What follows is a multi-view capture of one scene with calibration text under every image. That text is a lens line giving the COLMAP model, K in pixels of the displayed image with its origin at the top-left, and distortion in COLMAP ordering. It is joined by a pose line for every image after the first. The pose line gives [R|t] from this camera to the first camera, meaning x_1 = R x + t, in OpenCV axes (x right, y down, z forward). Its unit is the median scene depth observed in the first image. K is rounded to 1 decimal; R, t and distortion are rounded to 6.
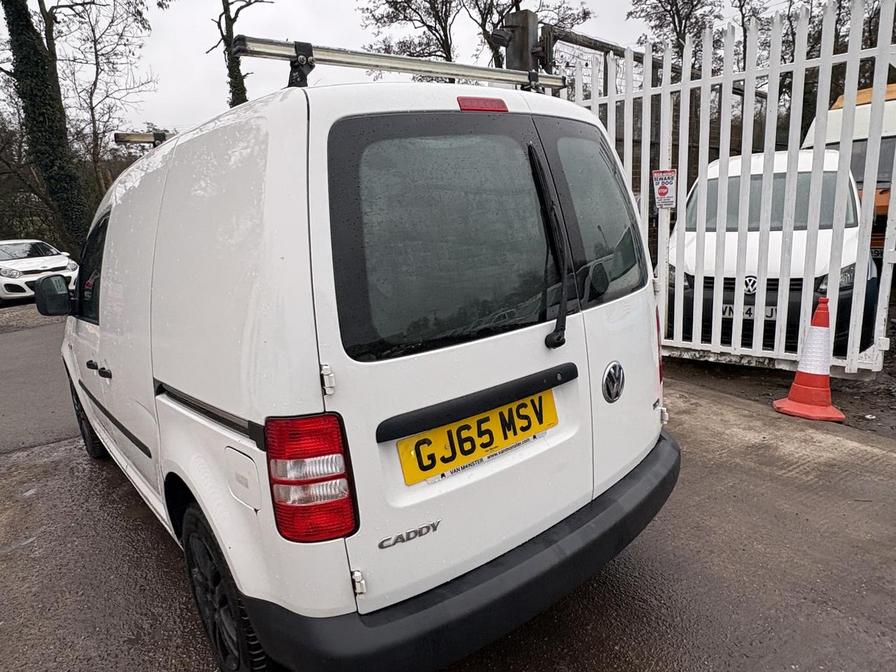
lens RADIAL K [[562.8, 0, 448.6], [0, 562.8, 329.1], [0, 0, 1]] dist [-0.001089, -0.000302]
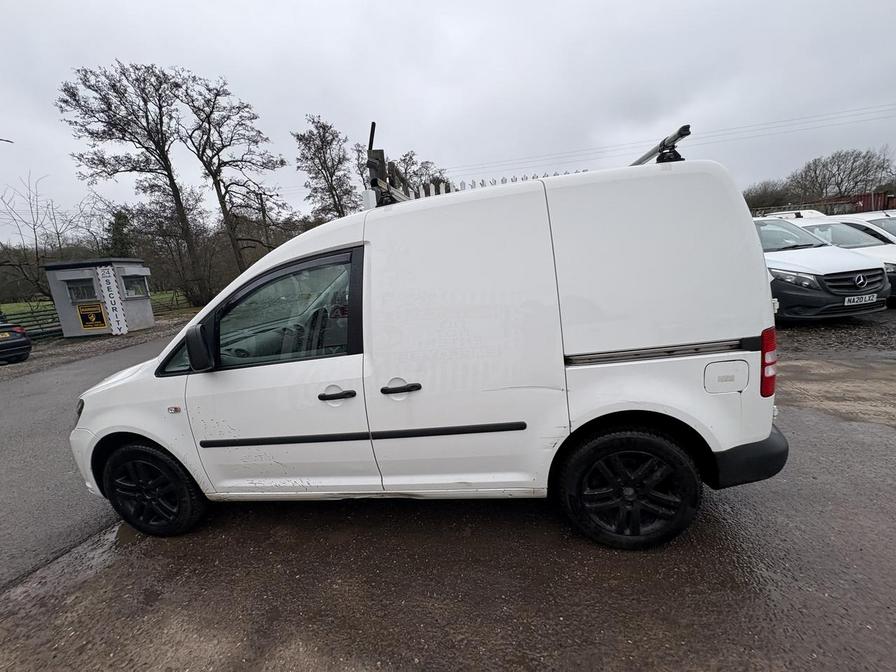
lens RADIAL K [[356.1, 0, 445.4], [0, 356.1, 335.0], [0, 0, 1]] dist [0.002058, -0.000464]
pose [[0.759753, -0.125783, 0.637929, -0.727448], [0.178438, 0.983777, -0.018538, -0.000257], [-0.625248, 0.127915, 0.769872, 0.263987]]
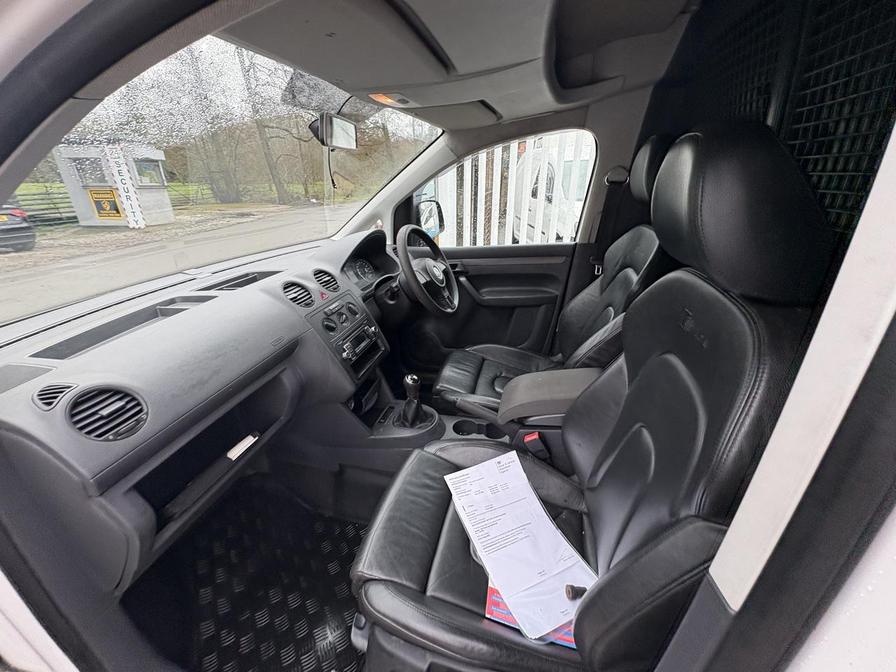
lens RADIAL K [[356.1, 0, 444.6], [0, 356.1, 334.9], [0, 0, 1]] dist [0.002058, -0.000464]
pose [[0.820710, -0.175853, 0.543610, -0.548649], [0.083221, 0.978102, 0.190765, -0.101248], [-0.565252, -0.111323, 0.817372, 0.791185]]
